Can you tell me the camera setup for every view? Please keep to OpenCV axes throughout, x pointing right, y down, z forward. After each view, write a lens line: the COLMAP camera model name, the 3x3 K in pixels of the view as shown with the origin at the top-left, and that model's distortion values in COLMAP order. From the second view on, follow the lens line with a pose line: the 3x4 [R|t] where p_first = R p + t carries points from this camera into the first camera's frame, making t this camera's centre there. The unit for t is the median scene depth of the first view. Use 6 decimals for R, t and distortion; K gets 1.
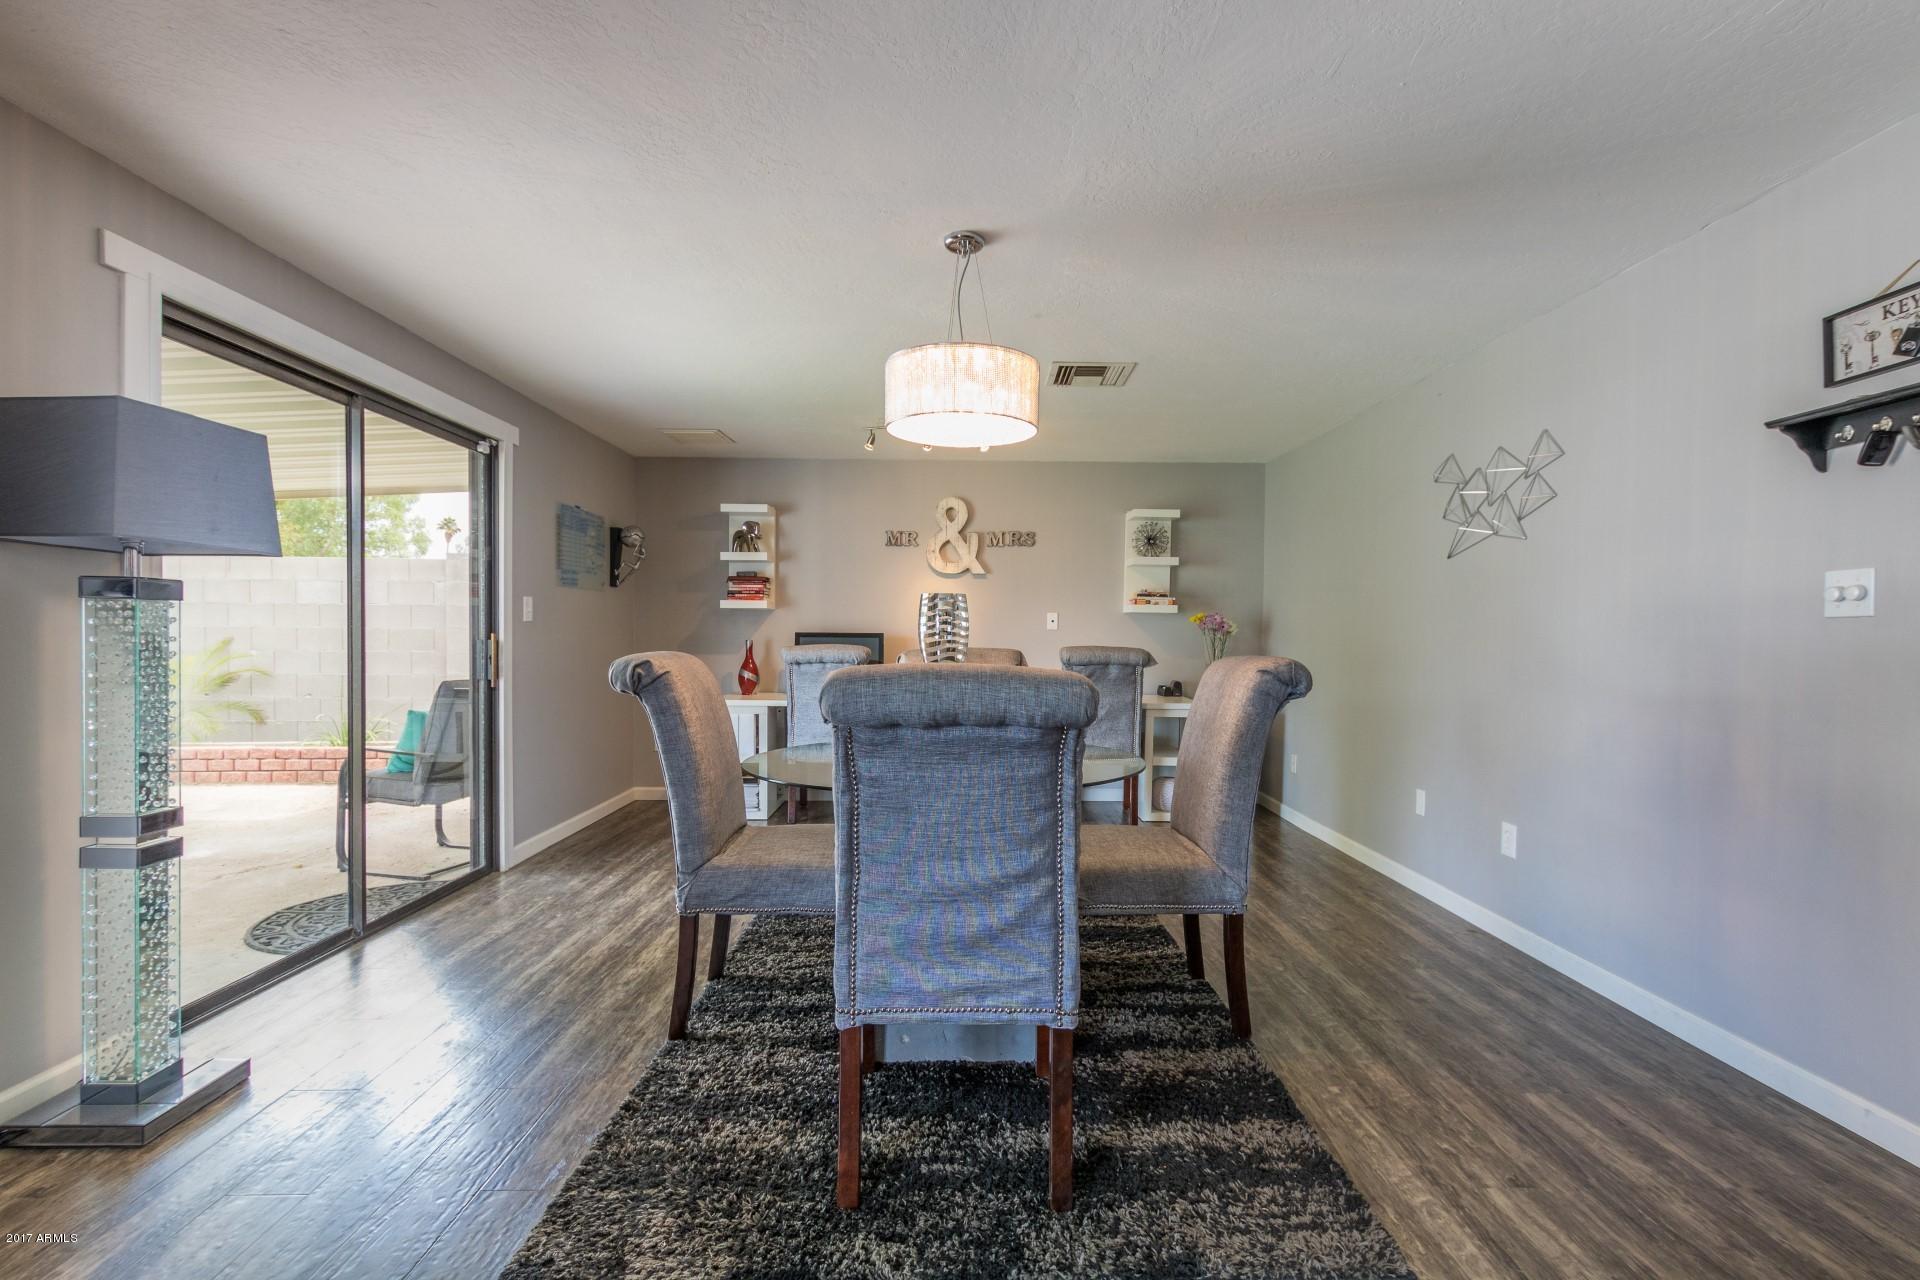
lens RADIAL K [[878.9, 0, 959.6], [0, 878.9, 648.1], [0, 0, 1]] dist [0.004858, -0.000942]
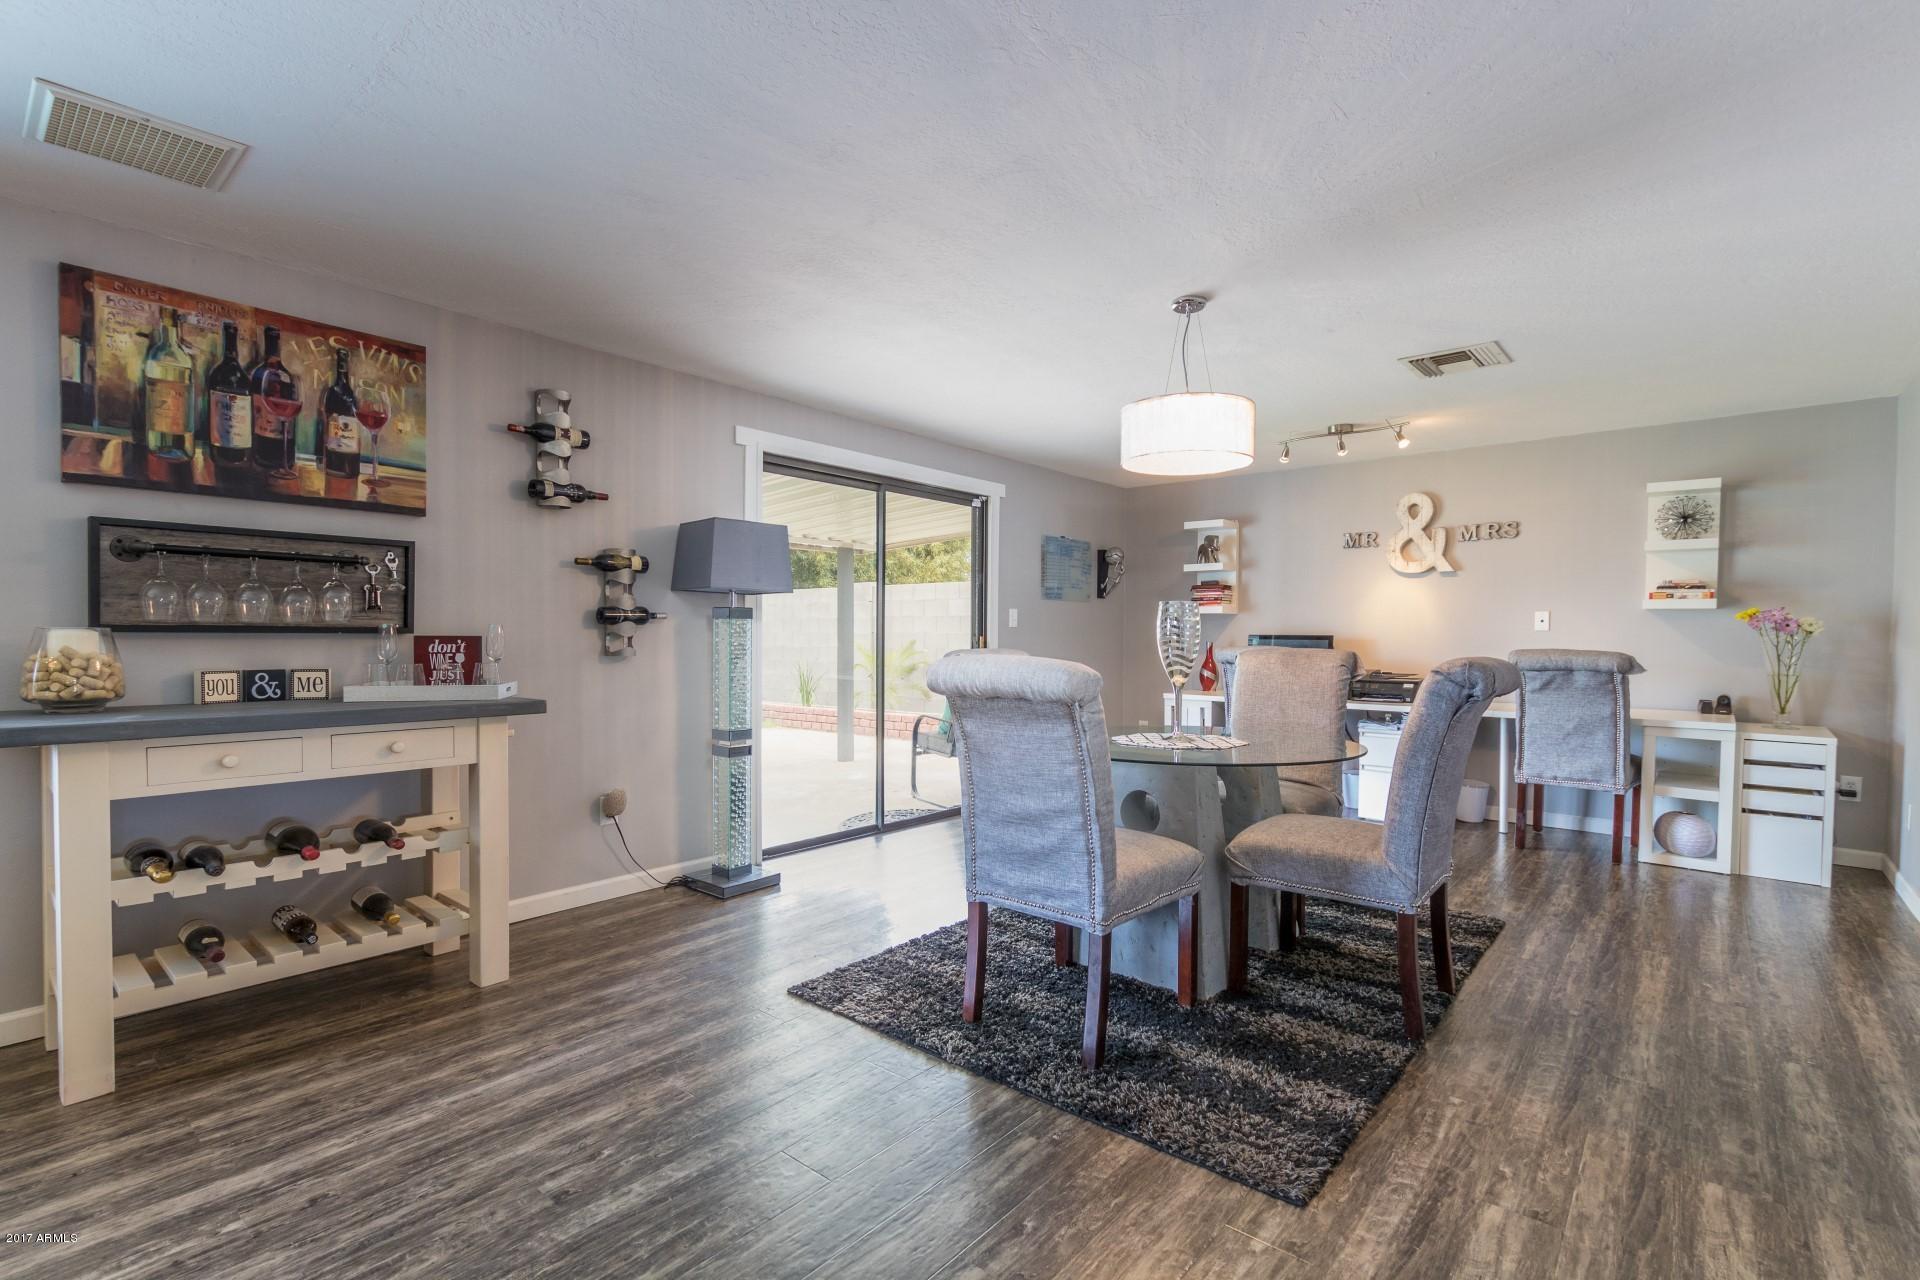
lens RADIAL K [[878.9, 0, 974.7], [0, 878.9, 650.5], [0, 0, 1]] dist [0.004858, -0.000942]
pose [[0.752409, 0.007912, -0.658648, 0.376188], [-0.008901, 0.999959, 0.001843, 0.003298], [0.658636, 0.004476, 0.752449, -0.049595]]
